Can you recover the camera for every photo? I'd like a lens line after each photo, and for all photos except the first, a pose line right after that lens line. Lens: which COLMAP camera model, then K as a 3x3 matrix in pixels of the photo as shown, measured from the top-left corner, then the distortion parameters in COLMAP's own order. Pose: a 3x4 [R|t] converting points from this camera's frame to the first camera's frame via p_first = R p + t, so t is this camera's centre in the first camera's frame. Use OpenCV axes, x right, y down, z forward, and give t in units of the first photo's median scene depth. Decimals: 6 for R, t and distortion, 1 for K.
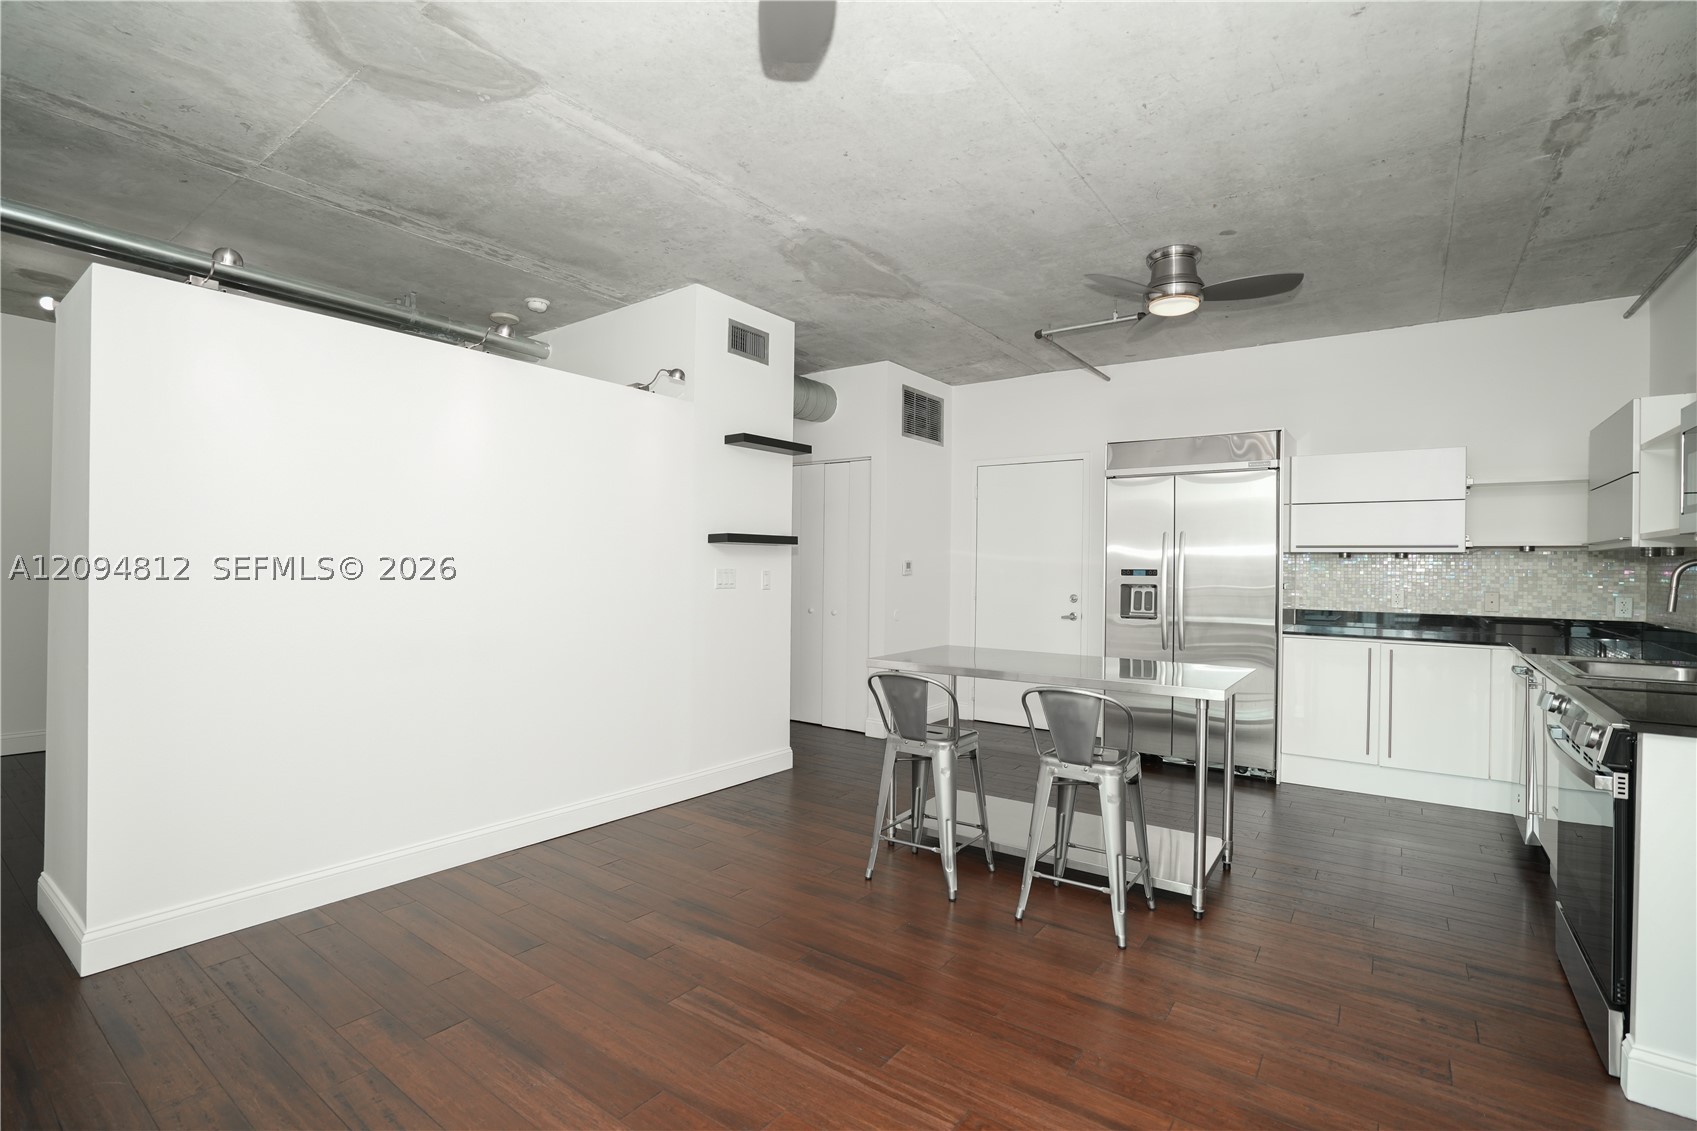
lens RADIAL K [[778.2, 0, 853.9], [0, 778.2, 575.0], [0, 0, 1]] dist [-0.055012, 0.019766]
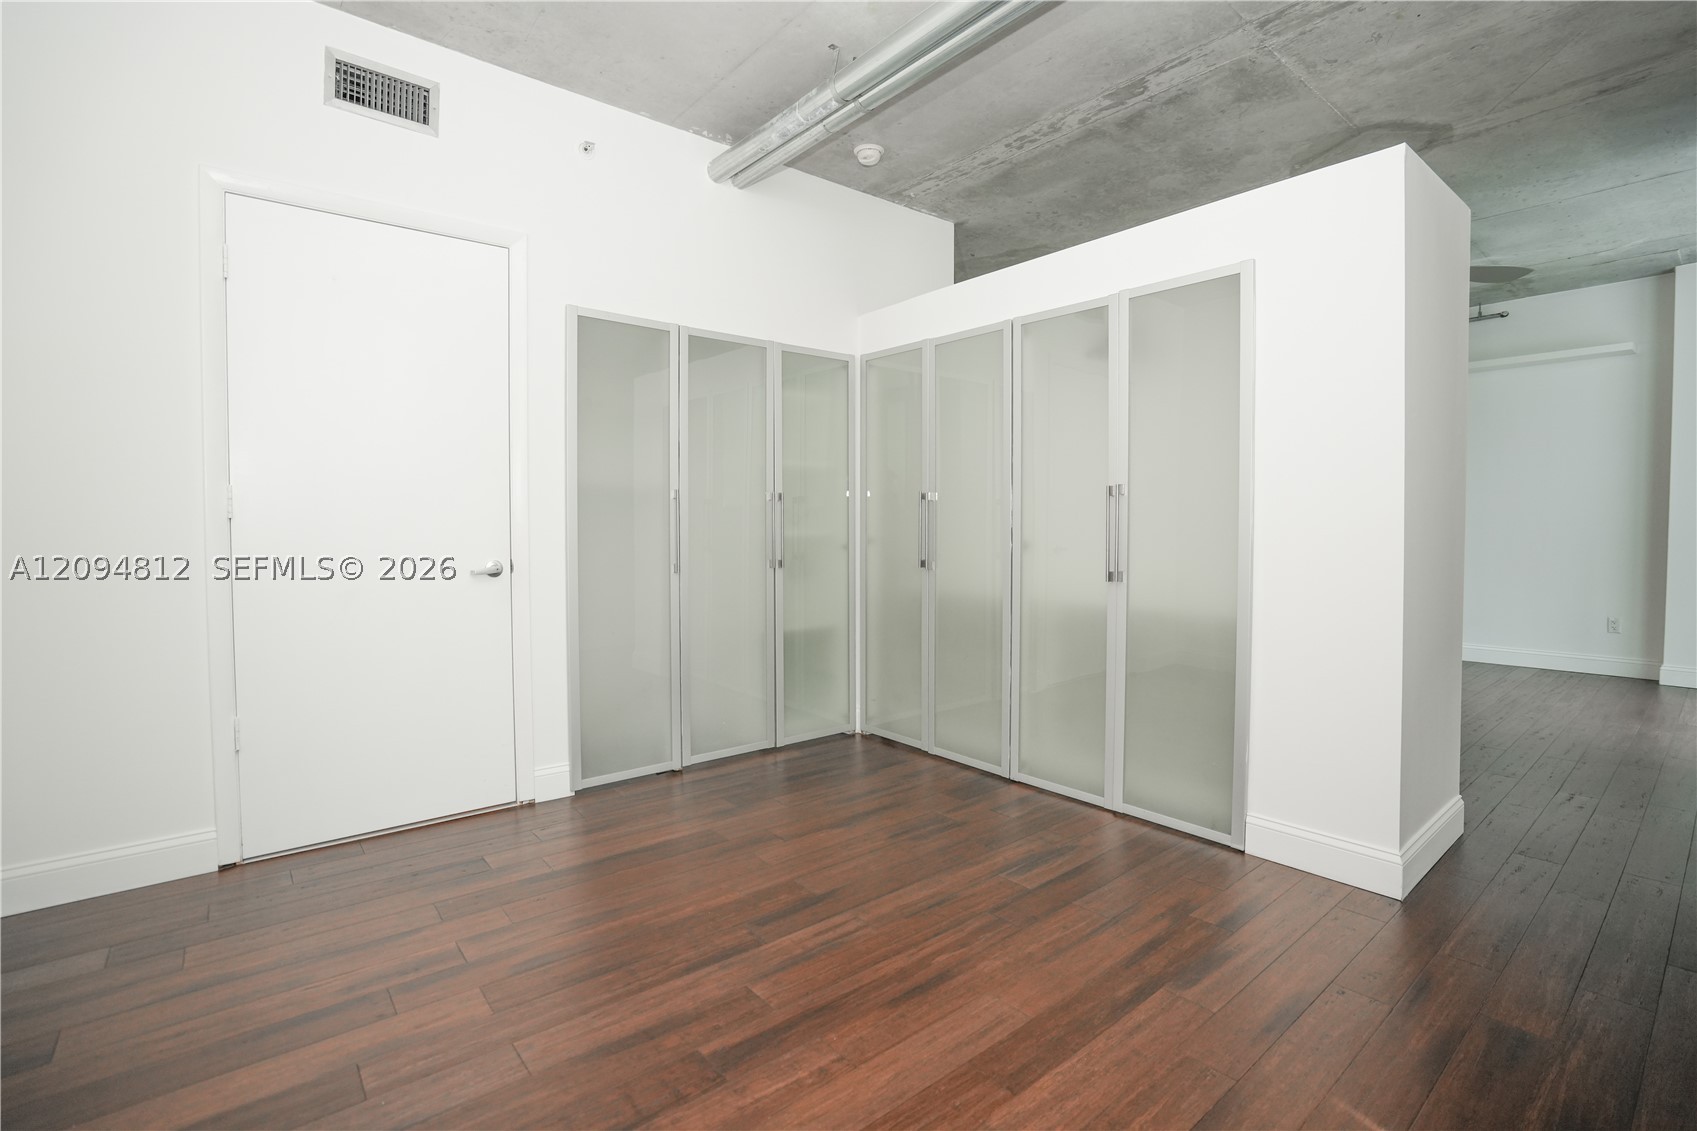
lens RADIAL K [[778.2, 0, 873.2], [0, 778.2, 556.2], [0, 0, 1]] dist [-0.055012, 0.019766]
pose [[0.239887, -0.048969, 0.969565, -1.416983], [0.011806, 0.998800, 0.047525, 0.025892], [-0.970729, 0.000046, 0.240177, 0.957577]]
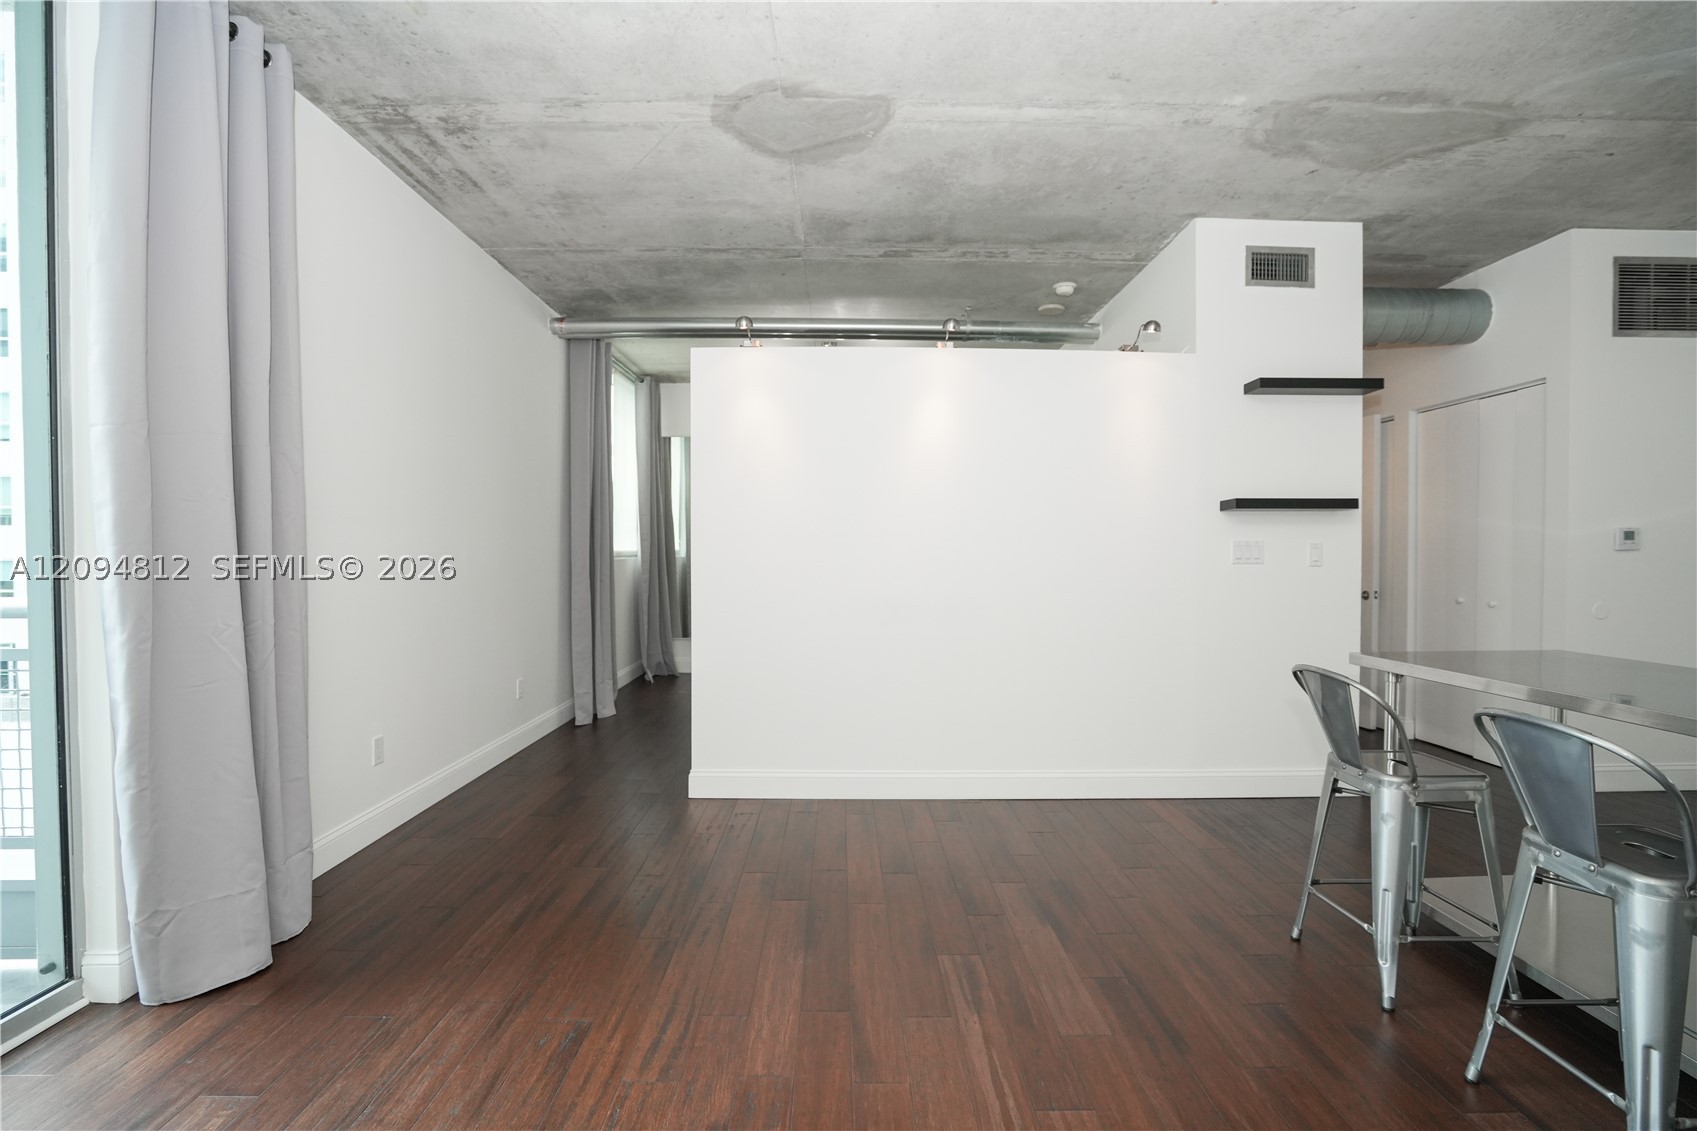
lens RADIAL K [[778.2, 0, 850.9], [0, 778.2, 575.8], [0, 0, 1]] dist [-0.055012, 0.019766]
pose [[0.596160, 0.012746, -0.802764, 0.300015], [-0.003657, 0.999907, 0.013160, 0.024768], [0.802857, -0.004909, 0.596151, 0.177971]]
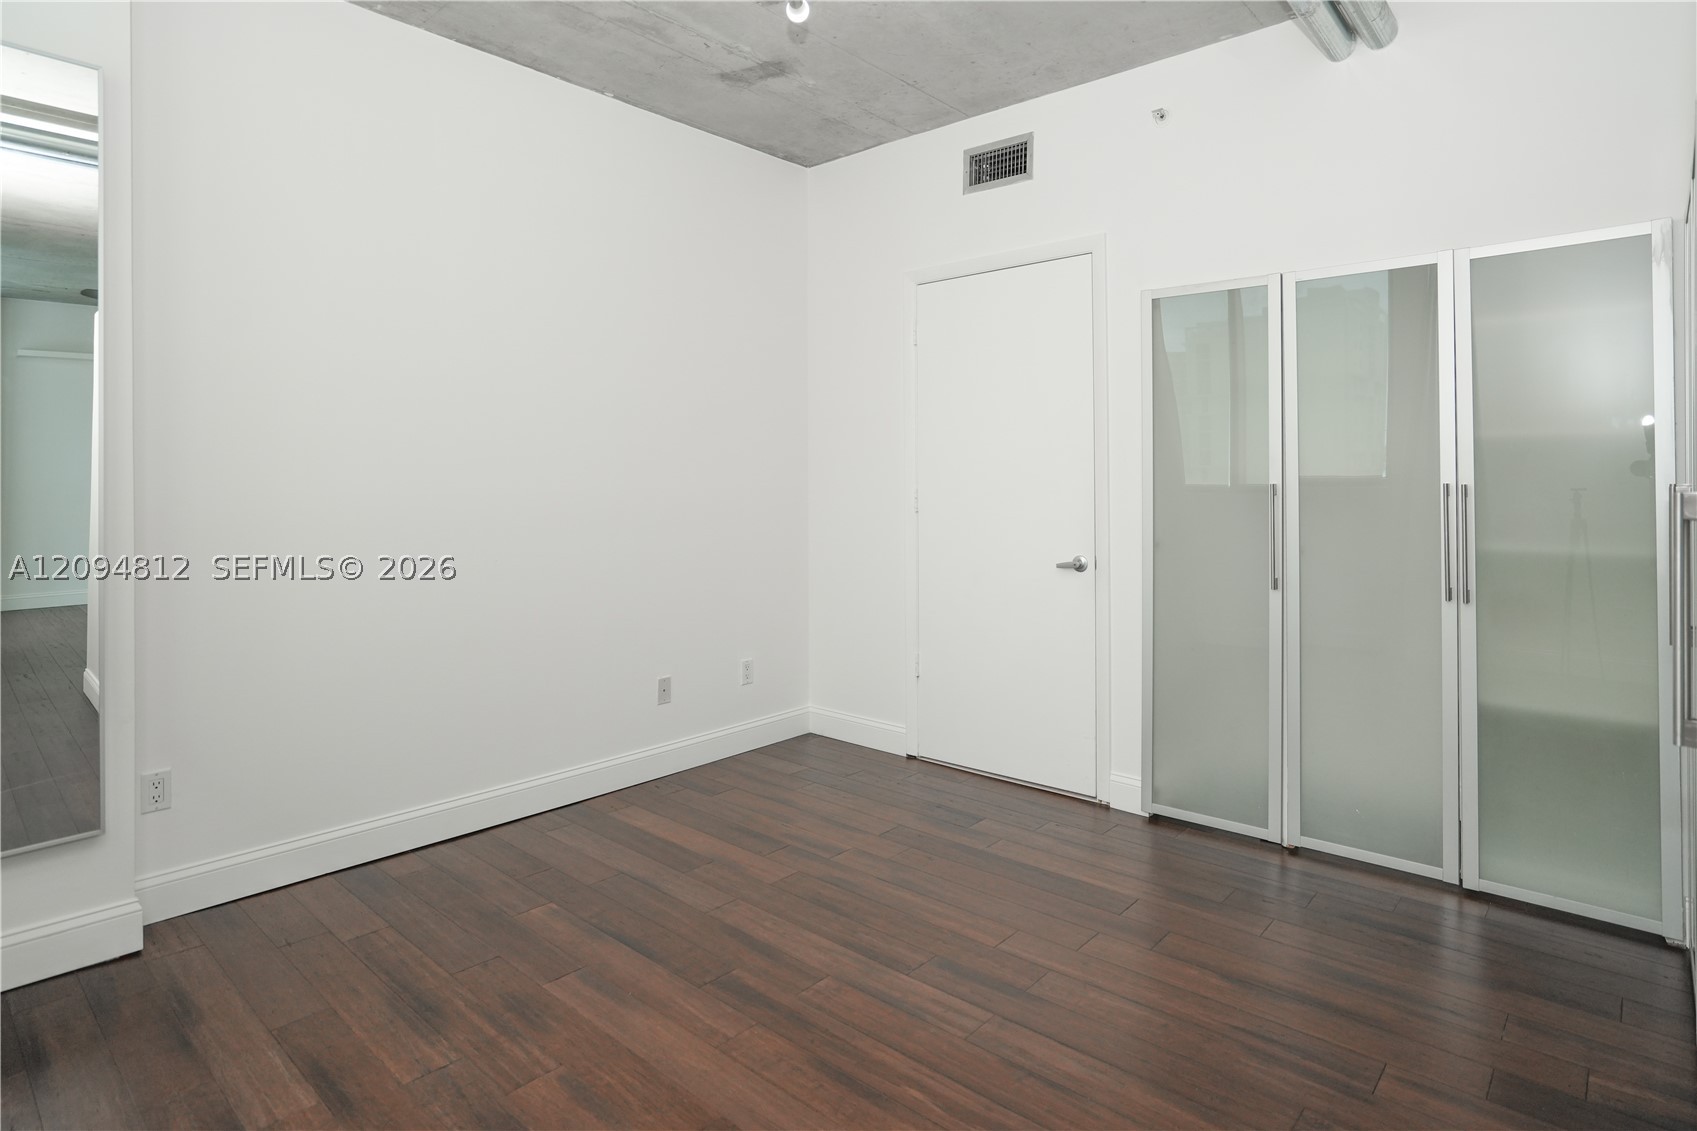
lens RADIAL K [[914.1, 0, 851.5], [0, 914.1, 473.4], [0, 0, 1]] dist [-0.008214, -0.000182]
pose [[0.995135, -0.013685, -0.097565, -0.908994], [0.011823, 0.999737, -0.019644, -0.007293], [0.097809, 0.018395, 0.995035, 0.540159]]
